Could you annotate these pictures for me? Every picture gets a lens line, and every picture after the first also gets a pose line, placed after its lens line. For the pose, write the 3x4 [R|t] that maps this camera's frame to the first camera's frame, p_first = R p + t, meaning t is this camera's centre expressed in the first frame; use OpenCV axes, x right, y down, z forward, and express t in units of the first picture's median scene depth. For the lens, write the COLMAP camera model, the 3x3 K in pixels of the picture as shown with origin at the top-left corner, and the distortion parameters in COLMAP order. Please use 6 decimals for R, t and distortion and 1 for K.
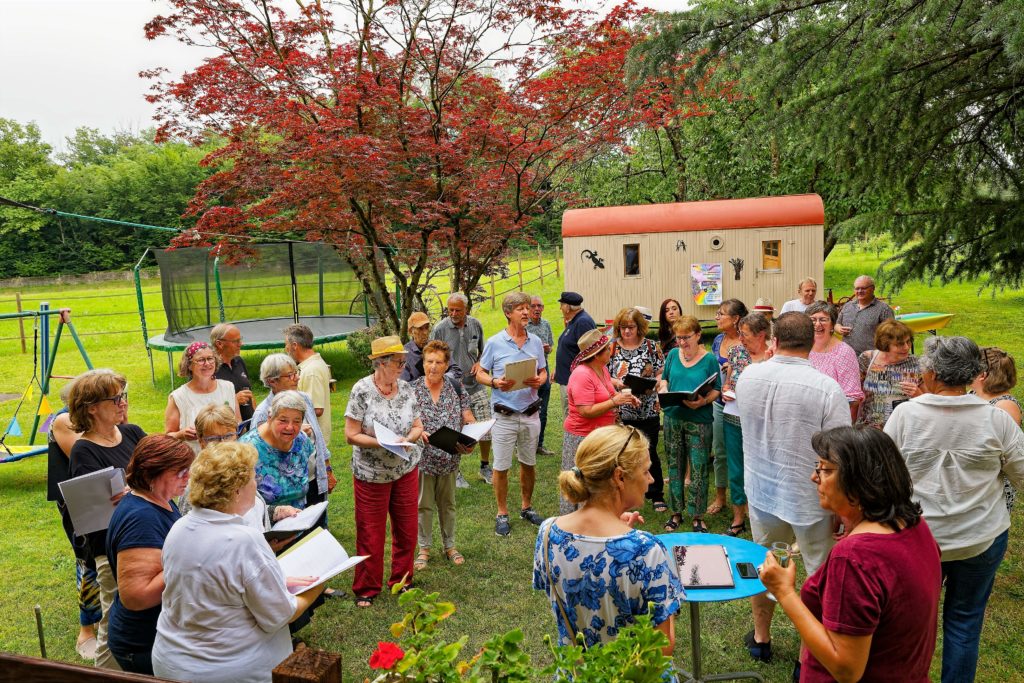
lens RADIAL K [[737.4, 0, 512.0], [0, 737.4, 341.5], [0, 0, 1]] dist [-0.000761, -0.002013]
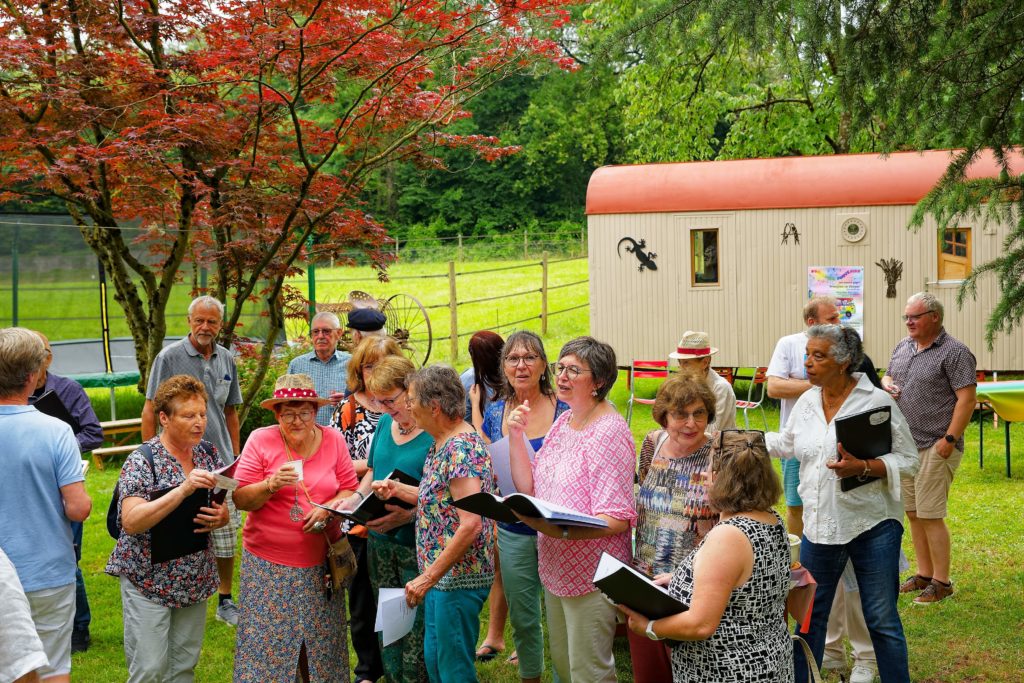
lens RADIAL K [[1263.5, 0, 511.5], [0, 1263.5, 353.1], [0, 0, 1]] dist [0.002568, -0.011717]
pose [[0.988283, 0.036281, -0.148261, 0.162568], [-0.040690, 0.998812, -0.026813, -0.004665], [0.147112, 0.032531, 0.988585, 0.020306]]
